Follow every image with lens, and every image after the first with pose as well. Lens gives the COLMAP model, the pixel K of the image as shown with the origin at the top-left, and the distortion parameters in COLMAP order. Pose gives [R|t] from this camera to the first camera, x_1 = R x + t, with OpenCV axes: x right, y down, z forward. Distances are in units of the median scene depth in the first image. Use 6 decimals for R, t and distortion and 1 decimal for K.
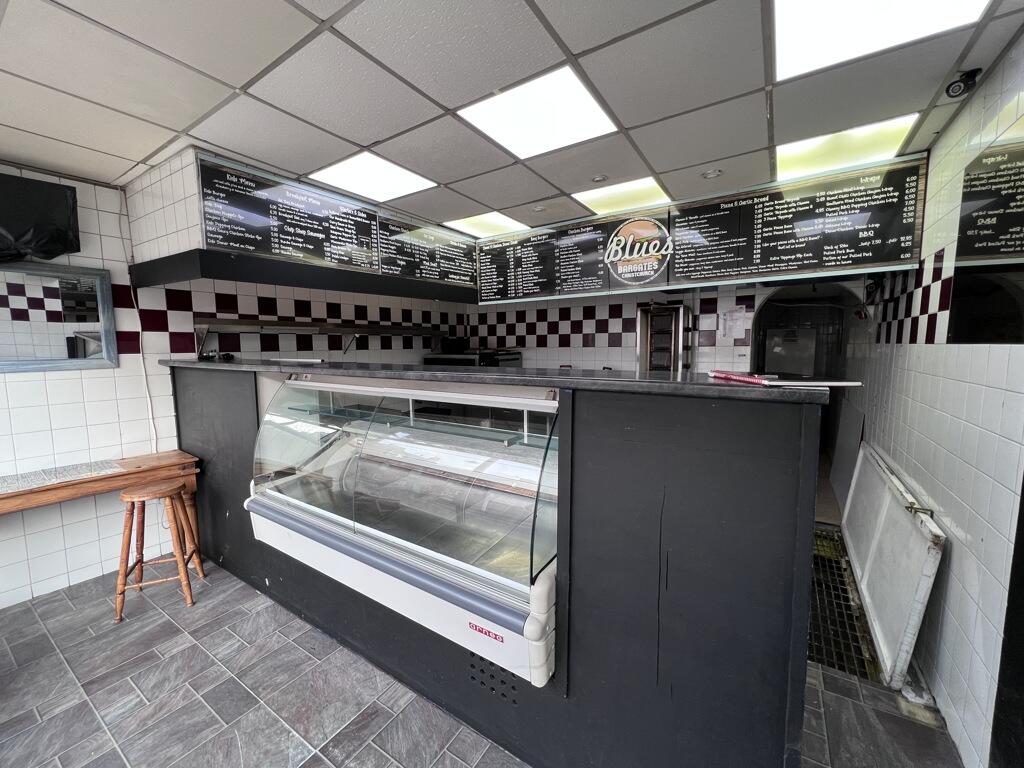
lens RADIAL K [[403.9, 0, 510.1], [0, 403.9, 386.8], [0, 0, 1]] dist [0.000679, 0.000095]
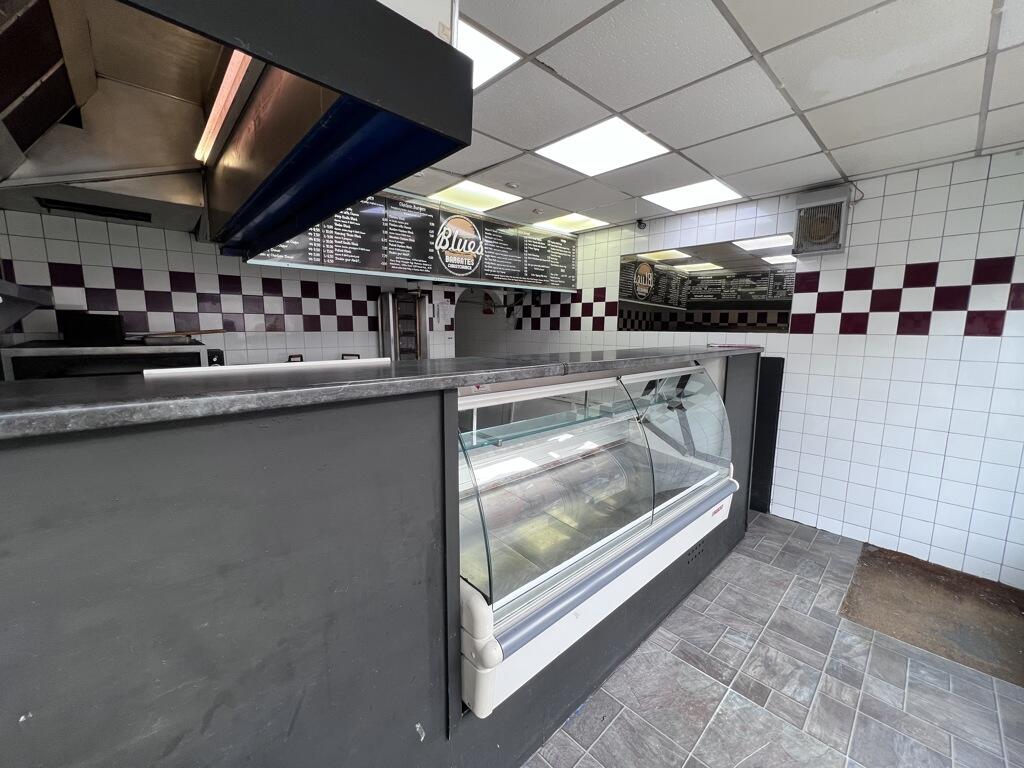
lens RADIAL K [[403.9, 0, 516.0], [0, 403.9, 385.5], [0, 0, 1]] dist [0.000679, 0.000095]
pose [[0.237589, -0.128341, 0.962850, -0.761932], [0.092208, 0.989737, 0.109171, -0.059908], [-0.966979, 0.062845, 0.246985, 0.589041]]
